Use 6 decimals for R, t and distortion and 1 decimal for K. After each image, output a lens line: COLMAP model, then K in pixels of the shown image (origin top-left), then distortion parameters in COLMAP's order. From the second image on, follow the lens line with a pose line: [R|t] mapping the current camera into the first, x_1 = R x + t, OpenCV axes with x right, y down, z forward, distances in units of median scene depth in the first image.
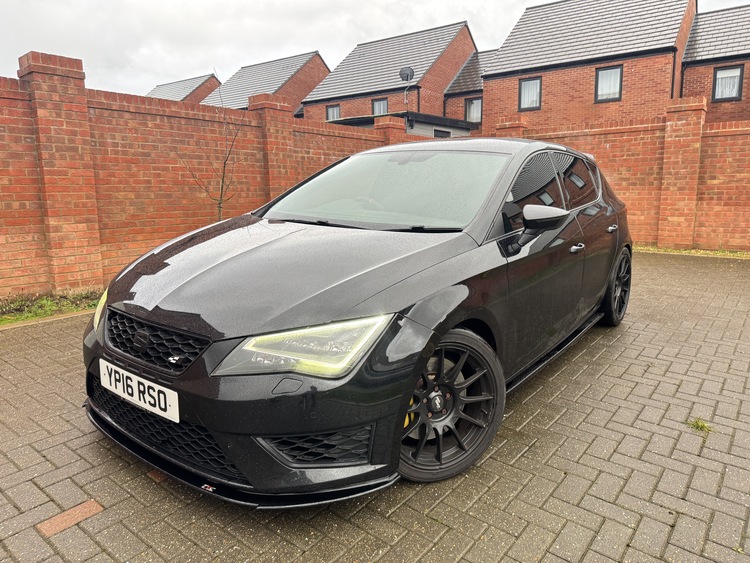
lens RADIAL K [[533.1, 0, 371.5], [0, 533.1, 281.5], [0, 0, 1]] dist [-0.006331, 0.000965]
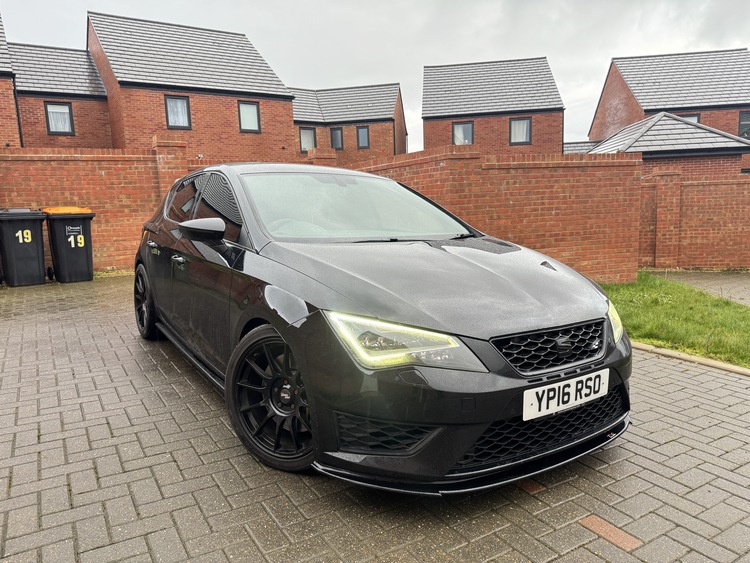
lens RADIAL K [[533.1, 0, 371.5], [0, 533.1, 281.5], [0, 0, 1]] dist [-0.006331, 0.000965]
pose [[0.321936, -0.136400, 0.936884, -0.354961], [0.187754, 0.979112, 0.078031, -0.039581], [-0.927958, 0.150783, 0.340821, 0.225883]]
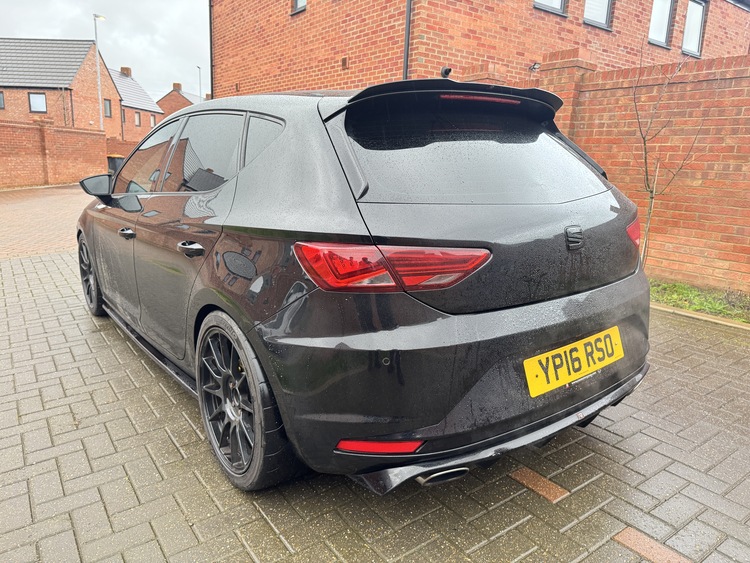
lens RADIAL K [[533.1, 0, 371.5], [0, 533.1, 281.5], [0, 0, 1]] dist [-0.006331, 0.000965]
pose [[-0.286002, 0.216402, -0.933474, 2.887111], [-0.187953, 0.942573, 0.276097, -0.813859], [0.939615, 0.254413, -0.228904, 4.149731]]
